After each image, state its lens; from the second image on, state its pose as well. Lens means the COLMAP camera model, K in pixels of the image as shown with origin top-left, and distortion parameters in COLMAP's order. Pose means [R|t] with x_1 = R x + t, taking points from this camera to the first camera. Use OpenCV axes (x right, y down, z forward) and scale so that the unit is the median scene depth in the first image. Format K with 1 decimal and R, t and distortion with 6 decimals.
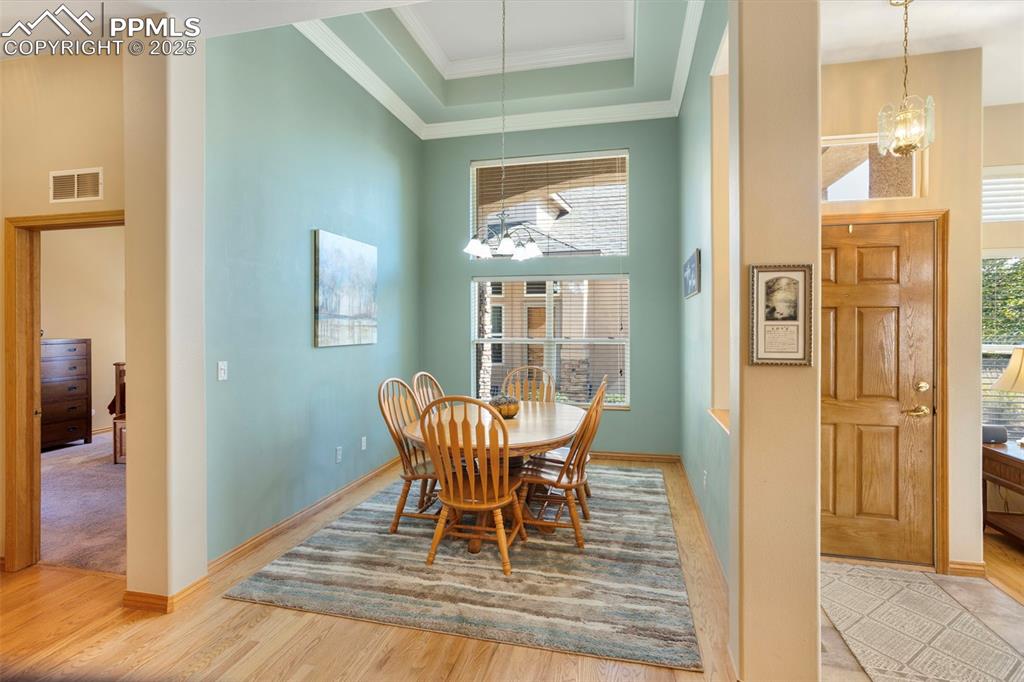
lens RADIAL K [[498.5, 0, 514.1], [0, 498.5, 327.7], [0, 0, 1]] dist [-0.057860, 0.040349]
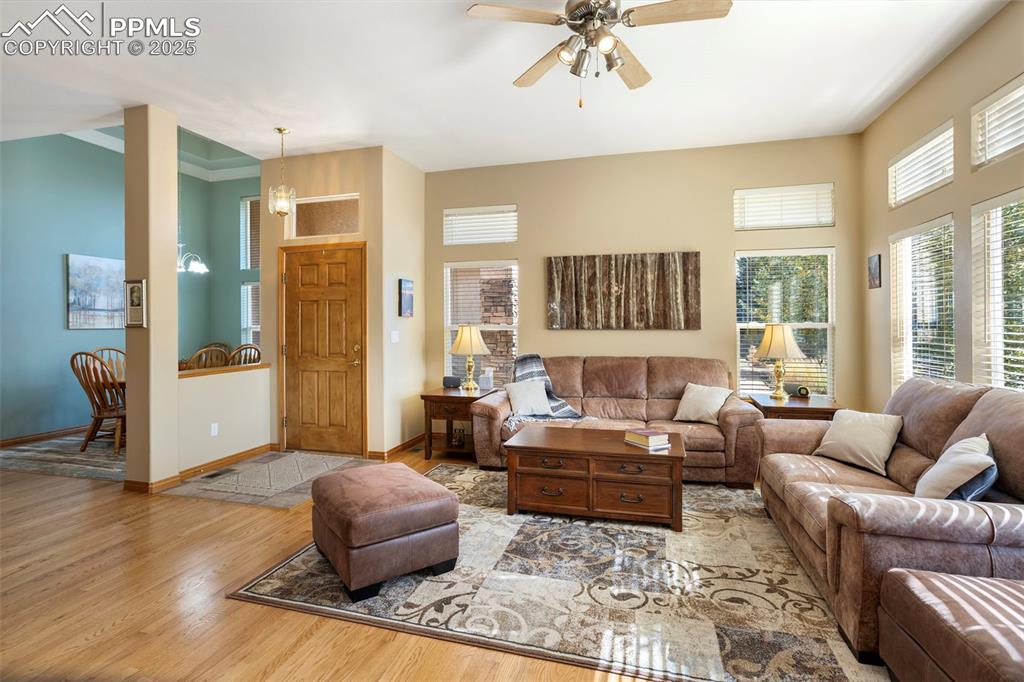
lens RADIAL K [[498.5, 0, 514.1], [0, 498.5, 327.7], [0, 0, 1]] dist [-0.057860, 0.040349]
pose [[0.999475, -0.004193, -0.032133, 1.057603], [0.004269, 0.999988, 0.002321, 0.037696], [0.032123, -0.002457, 0.999481, -0.496721]]
